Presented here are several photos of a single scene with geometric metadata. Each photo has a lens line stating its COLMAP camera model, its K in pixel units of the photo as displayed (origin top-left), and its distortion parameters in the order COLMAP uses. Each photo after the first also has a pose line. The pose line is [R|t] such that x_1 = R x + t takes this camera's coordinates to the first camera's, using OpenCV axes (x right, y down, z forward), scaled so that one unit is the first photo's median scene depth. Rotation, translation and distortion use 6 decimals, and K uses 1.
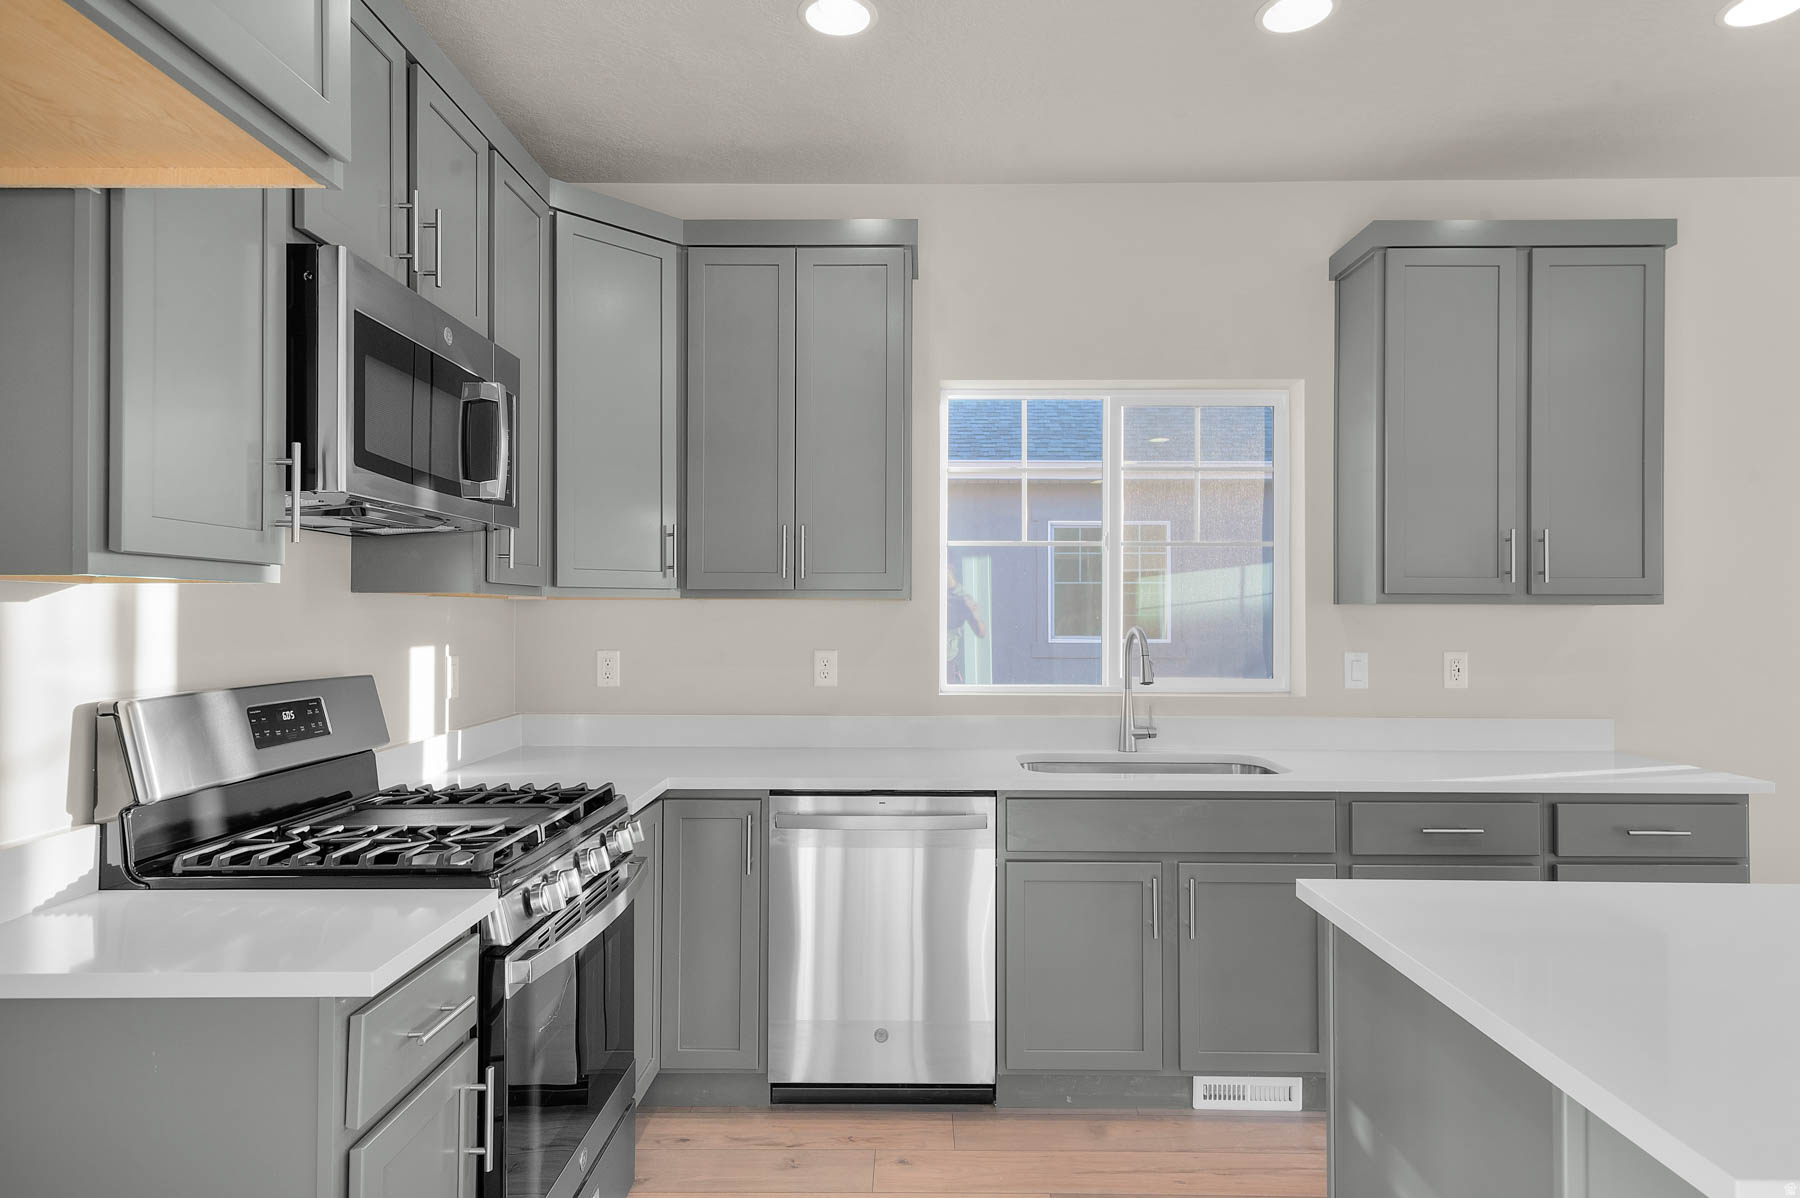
lens RADIAL K [[1054.0, 0, 900.0], [0, 1054.0, 599.0], [0, 0, 1]] dist [0.002770, 0.000732]
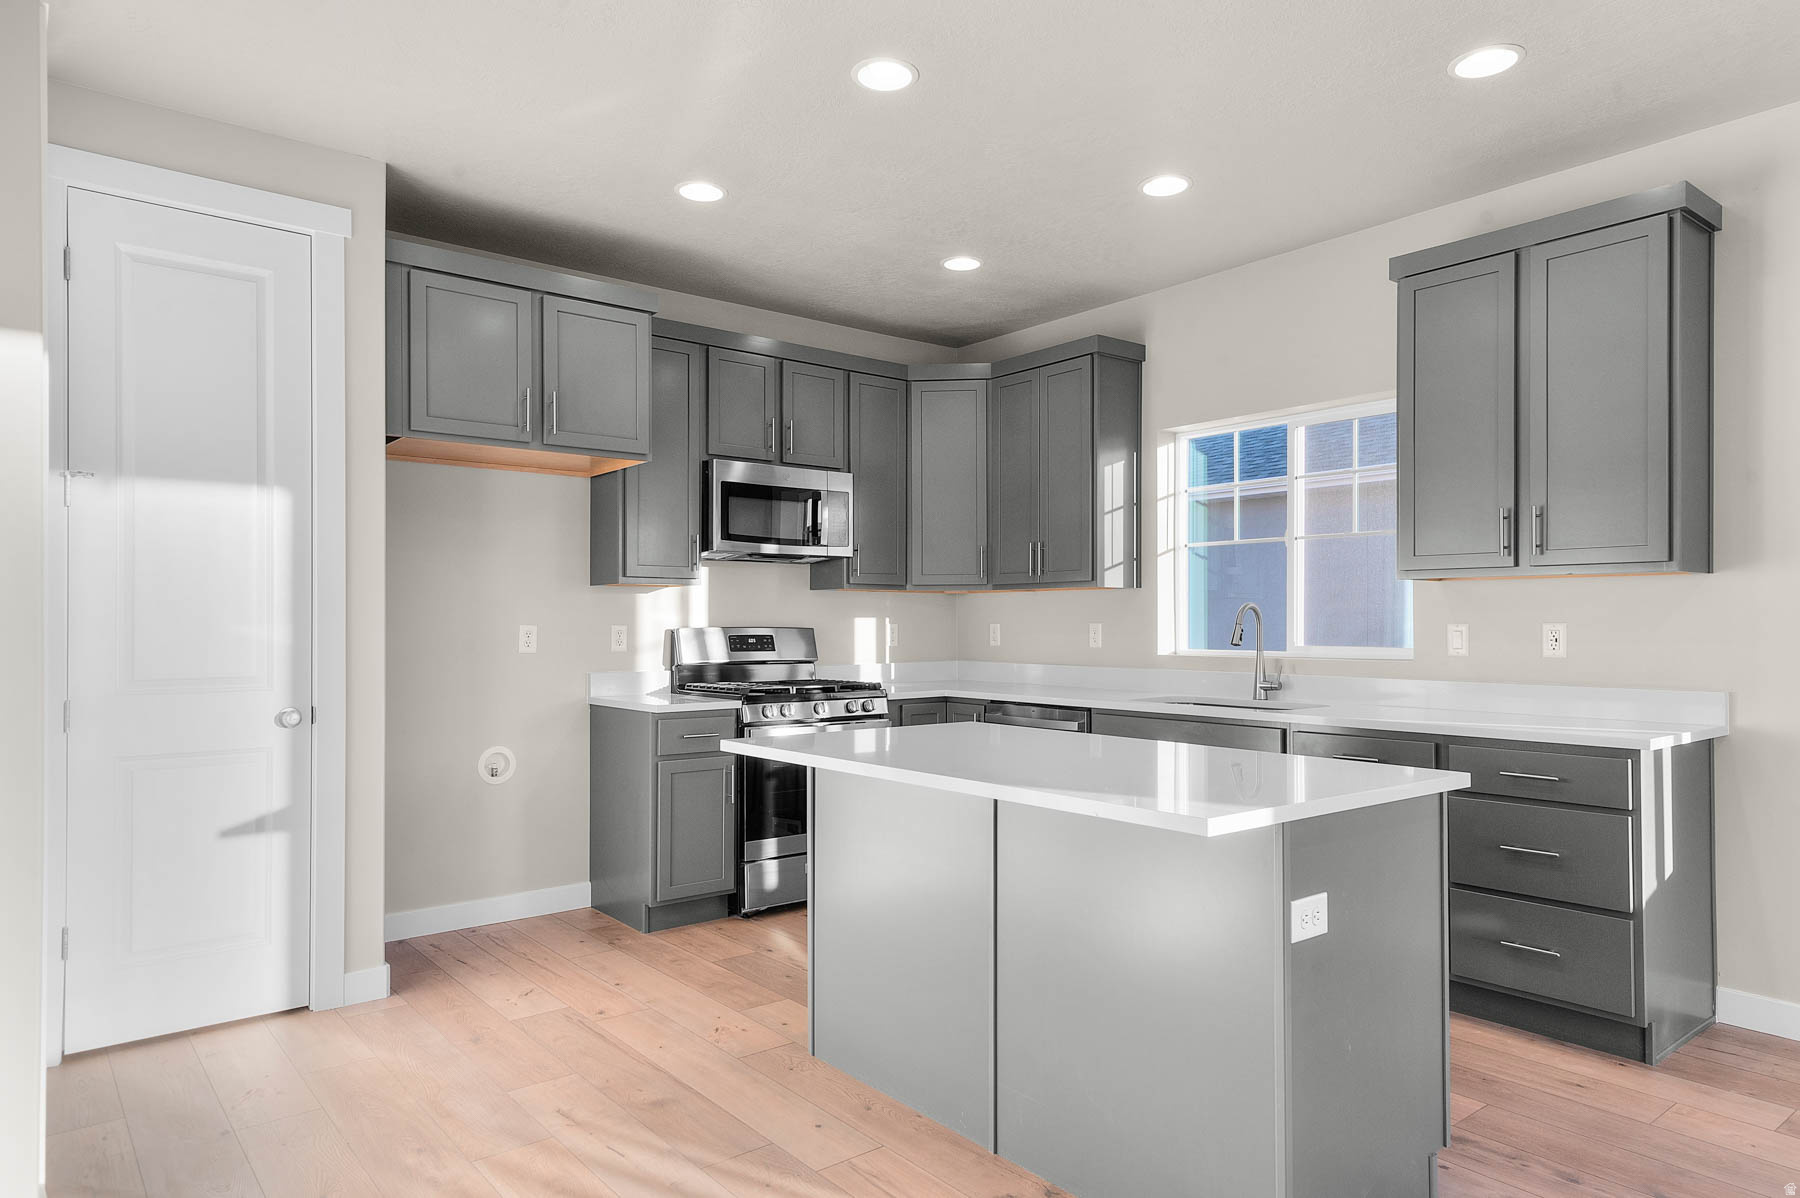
lens RADIAL K [[1072.7, 0, 900.0], [0, 1072.7, 599.0], [0, 0, 1]] dist [-0.000345, -0.000209]
pose [[0.636447, -0.019828, -0.771066, 1.008480], [0.012390, 0.999803, -0.015483, 0.037361], [0.771221, 0.000301, 0.636568, -0.201504]]
